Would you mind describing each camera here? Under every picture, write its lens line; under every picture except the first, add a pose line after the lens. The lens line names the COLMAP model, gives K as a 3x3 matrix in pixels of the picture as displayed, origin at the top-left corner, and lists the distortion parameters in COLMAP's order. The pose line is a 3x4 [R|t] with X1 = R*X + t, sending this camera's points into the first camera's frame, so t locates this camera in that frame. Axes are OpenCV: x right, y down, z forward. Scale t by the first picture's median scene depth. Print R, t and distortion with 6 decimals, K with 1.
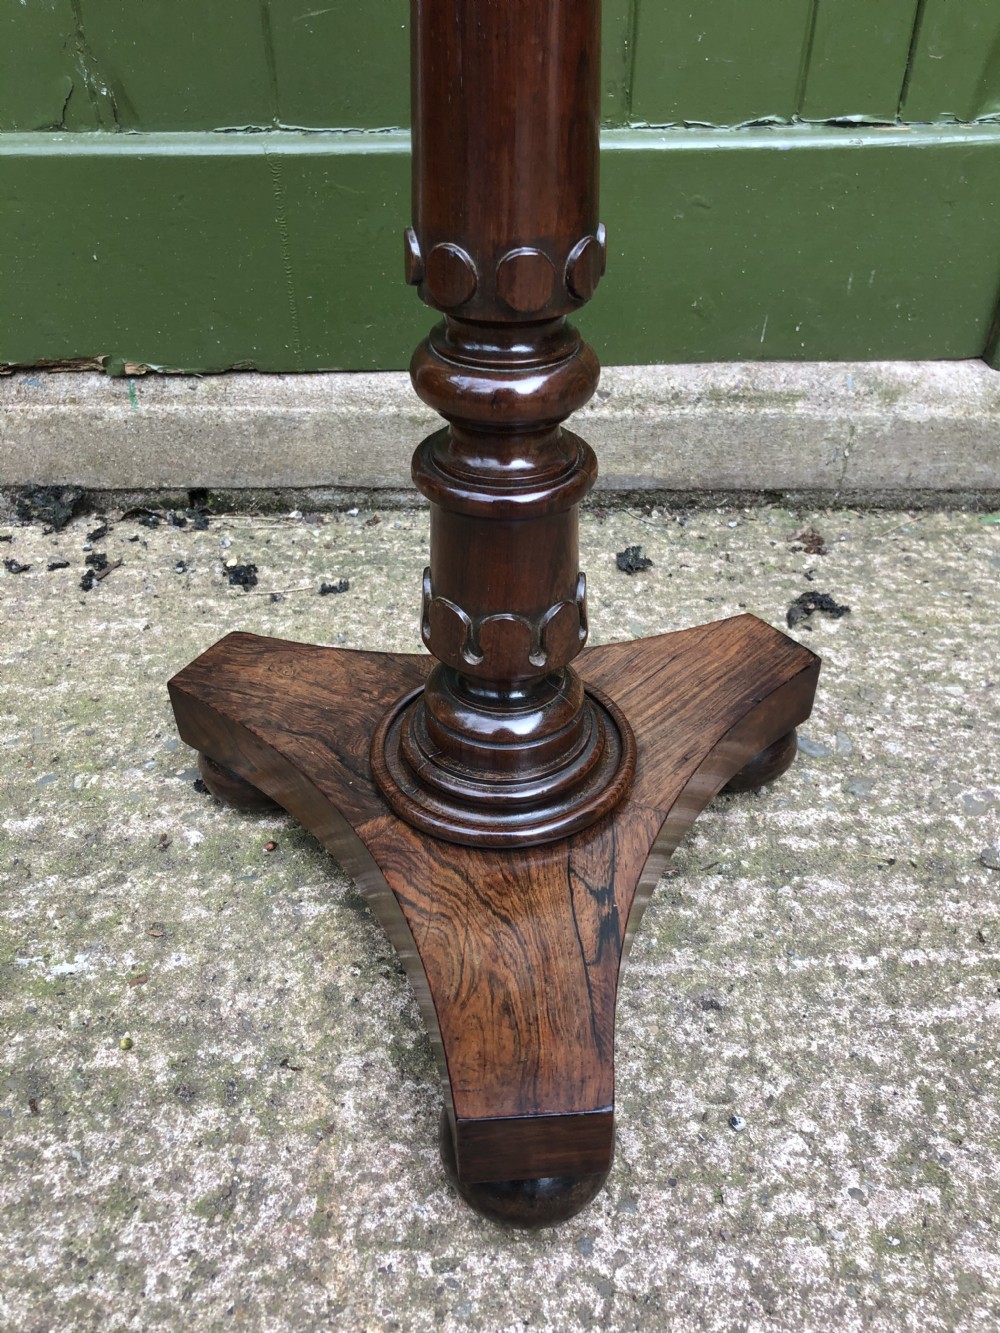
lens RADIAL K [[1123.7, 0, 505.4], [0, 1123.7, 681.4], [0, 0, 1]] dist [-0.007526, 0.031912]
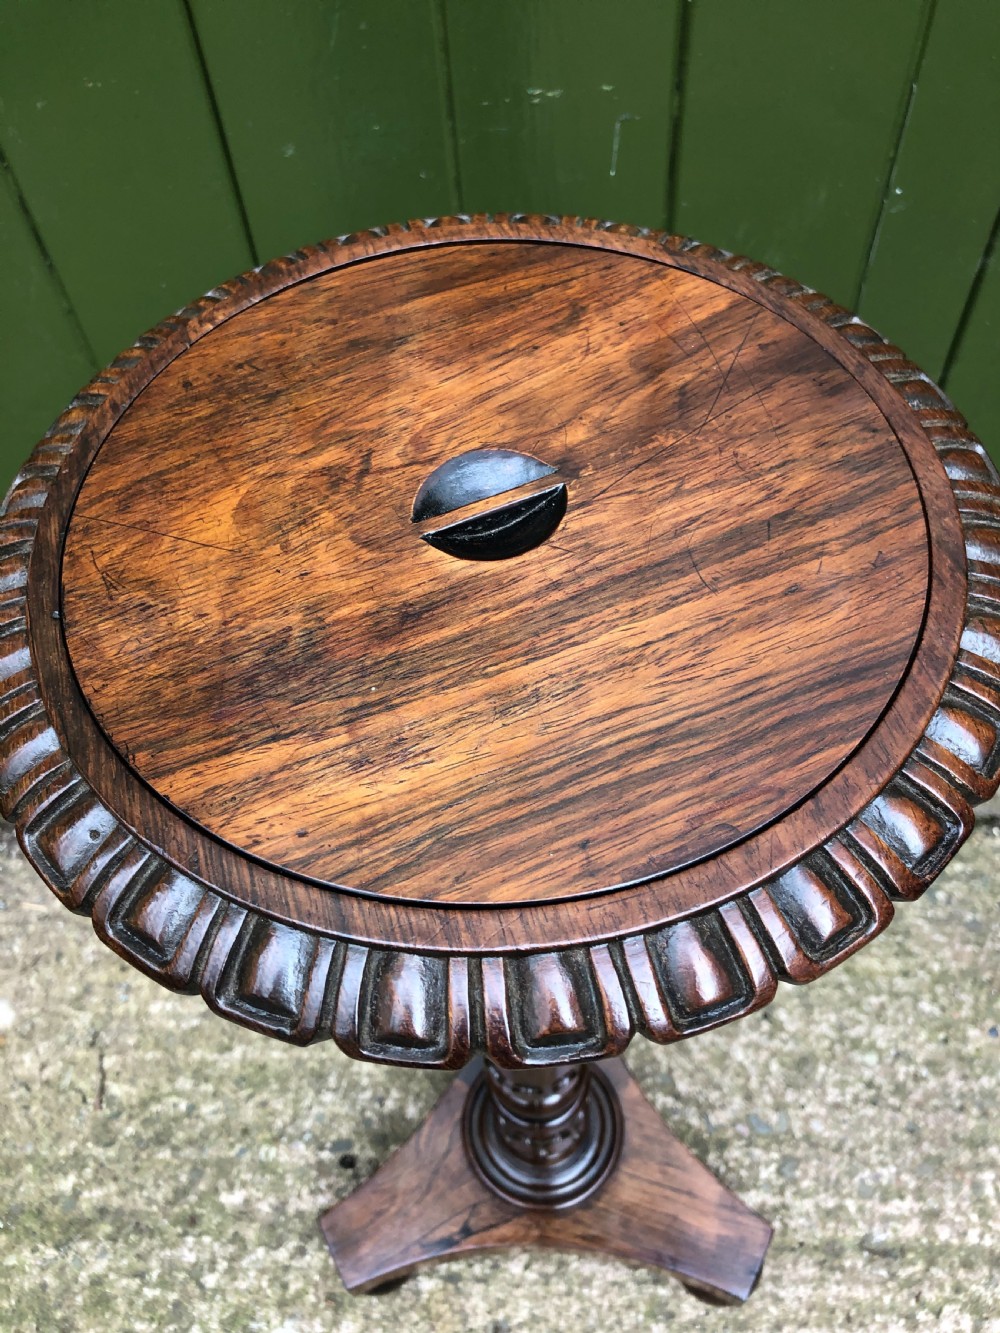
lens RADIAL K [[1123.7, 0, 493.4], [0, 1123.7, 673.5], [0, 0, 1]] dist [-0.007526, 0.031912]
pose [[0.997993, -0.015229, -0.061473, 0.029999], [0.032754, 0.954877, 0.295190, -0.943113], [0.054204, -0.296611, 0.953459, -0.222874]]
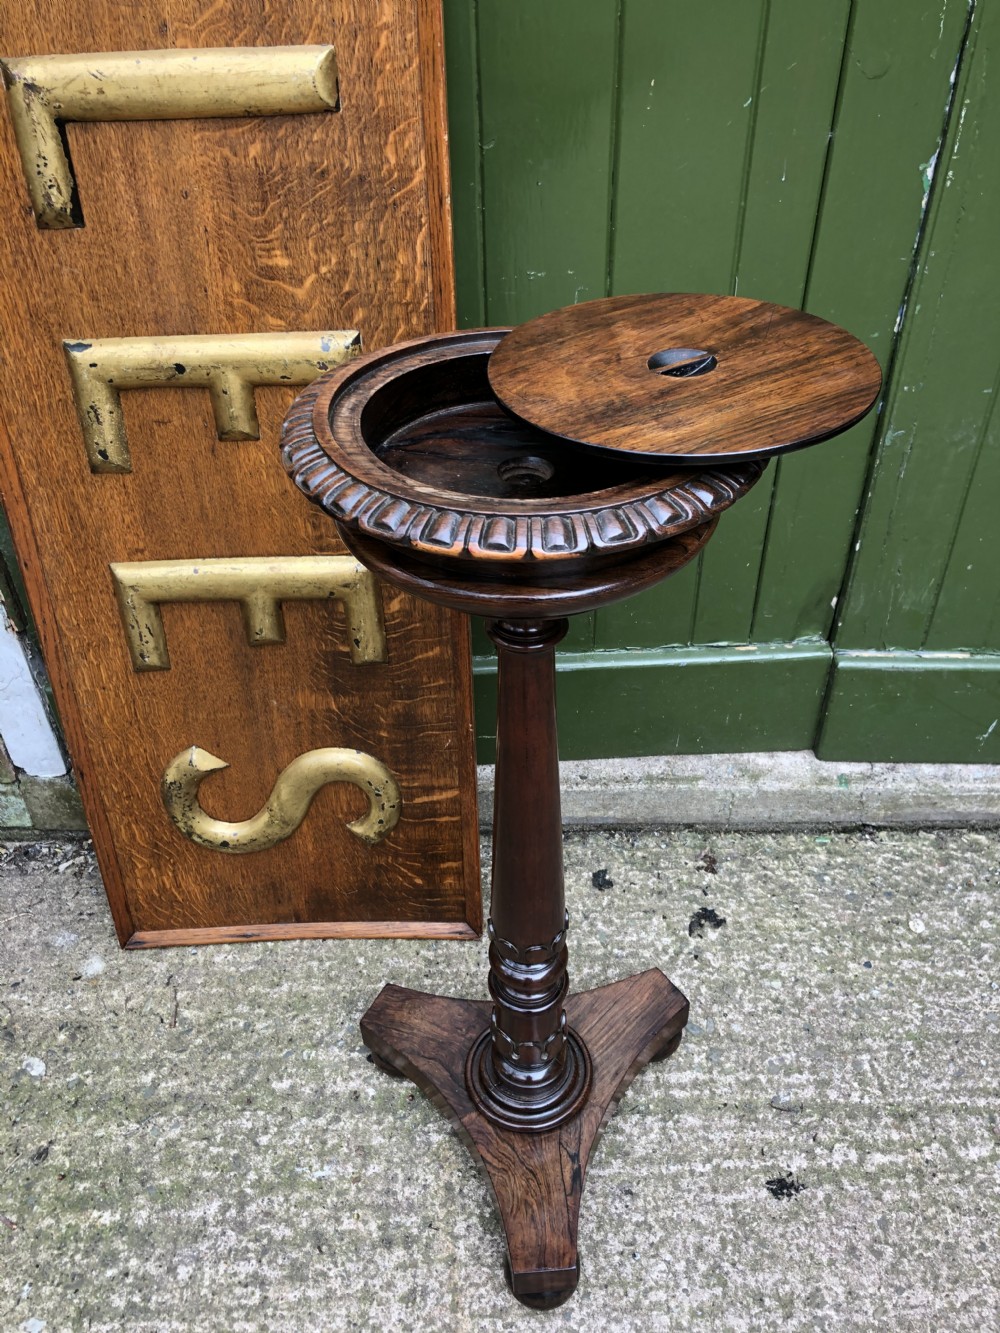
lens RADIAL K [[1123.7, 0, 508.4], [0, 1123.7, 665.7], [0, 0, 1]] dist [-0.007526, 0.031912]
pose [[0.999834, -0.013850, -0.011864, -0.003628], [0.014239, 0.999343, 0.033328, -0.618743], [0.011395, -0.033492, 0.999374, -0.863353]]
